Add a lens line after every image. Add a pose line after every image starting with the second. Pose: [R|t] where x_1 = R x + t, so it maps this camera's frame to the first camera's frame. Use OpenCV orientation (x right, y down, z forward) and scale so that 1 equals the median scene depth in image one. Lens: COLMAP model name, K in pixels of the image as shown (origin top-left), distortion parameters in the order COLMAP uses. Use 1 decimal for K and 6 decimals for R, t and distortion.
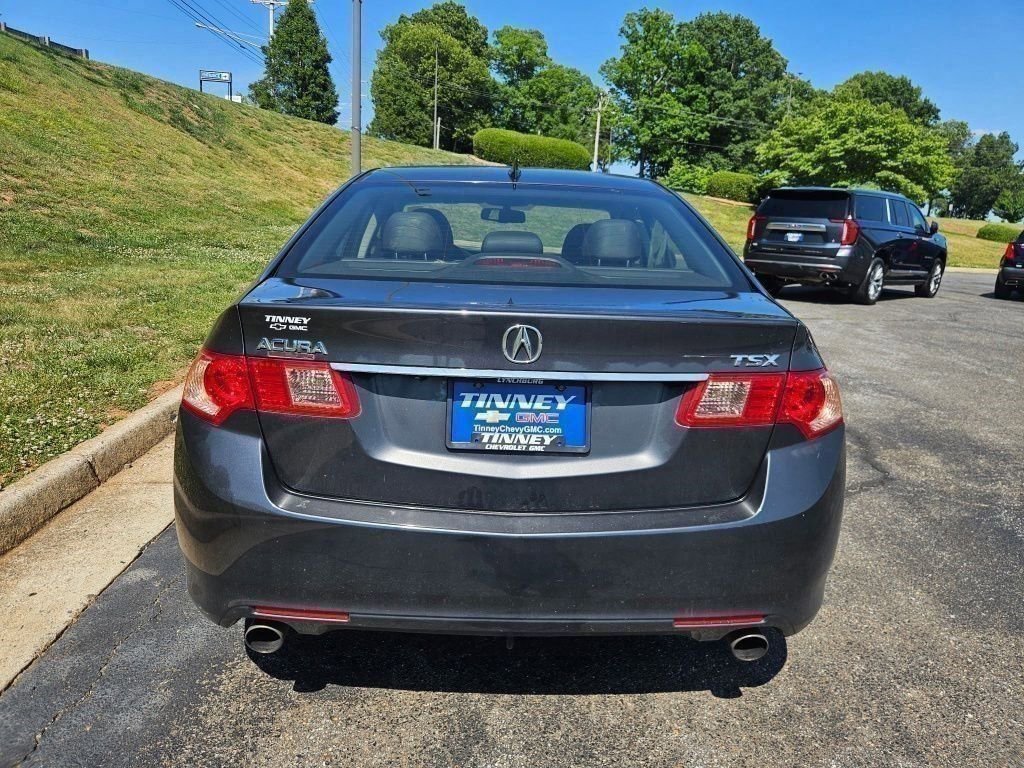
lens RADIAL K [[798.9, 0, 483.9], [0, 798.9, 380.6], [0, 0, 1]] dist [0.075964, -0.082782]
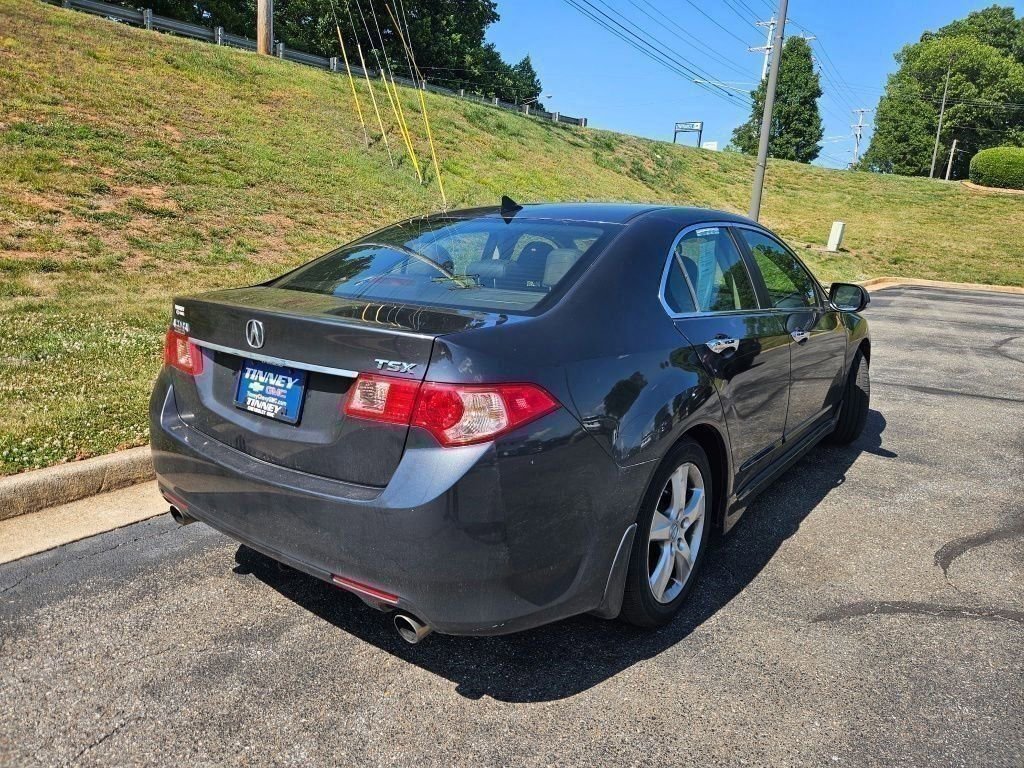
lens RADIAL K [[798.9, 0, 483.9], [0, 798.9, 380.6], [0, 0, 1]] dist [0.075964, -0.082782]
pose [[0.714543, 0.109852, -0.690913, 0.264533], [-0.143898, 0.989556, 0.008515, -0.007124], [0.684632, 0.093337, 0.722888, 0.058065]]
